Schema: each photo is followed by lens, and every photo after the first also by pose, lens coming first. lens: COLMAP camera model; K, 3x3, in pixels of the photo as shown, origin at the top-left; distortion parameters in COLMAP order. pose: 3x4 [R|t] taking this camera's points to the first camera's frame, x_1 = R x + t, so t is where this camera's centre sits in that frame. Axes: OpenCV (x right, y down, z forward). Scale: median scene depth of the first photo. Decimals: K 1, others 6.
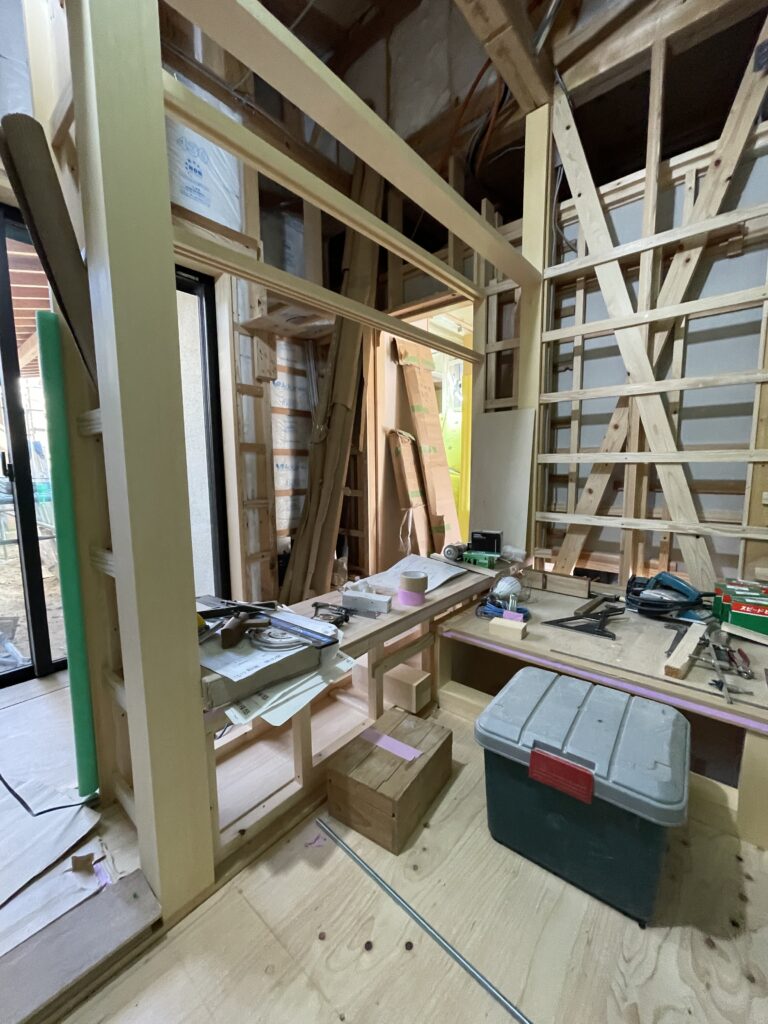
lens RADIAL K [[409.4, 0, 382.6], [0, 409.4, 514.7], [0, 0, 1]] dist [-0.002655, -0.000054]
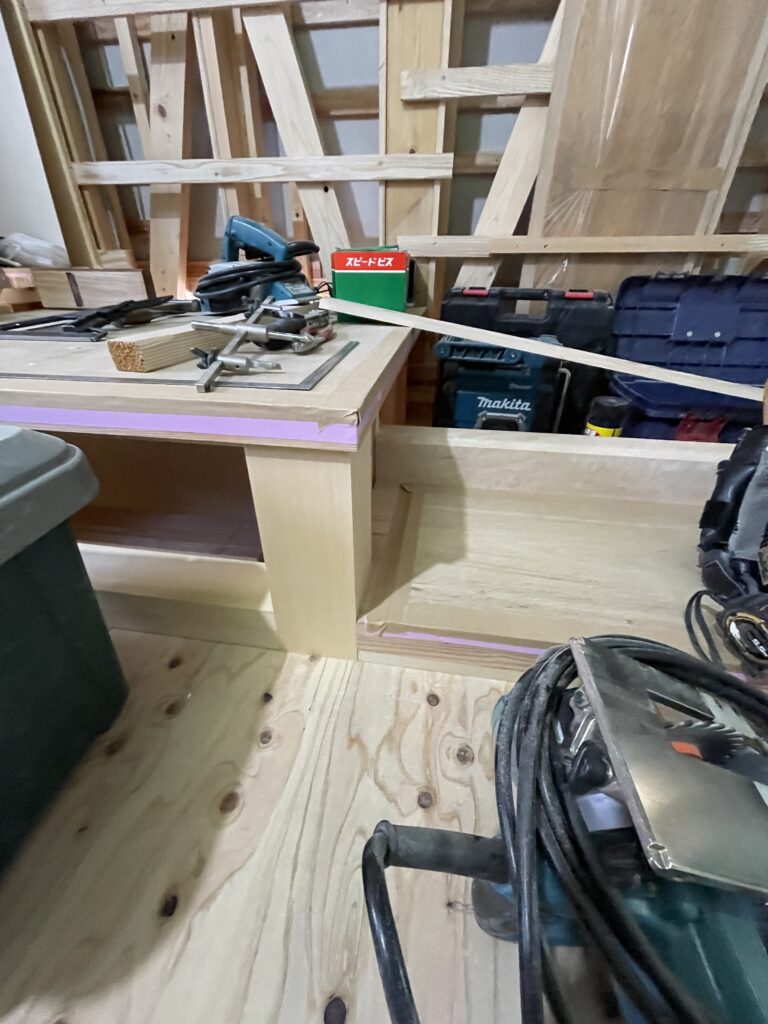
lens RADIAL K [[409.4, 0, 384.2], [0, 409.4, 513.6], [0, 0, 1]] dist [-0.002655, -0.000054]
pose [[0.846189, -0.269335, 0.459807, 0.433244], [0.051538, 0.900187, 0.432444, 0.225472], [-0.530385, -0.342231, 0.775609, 0.321212]]
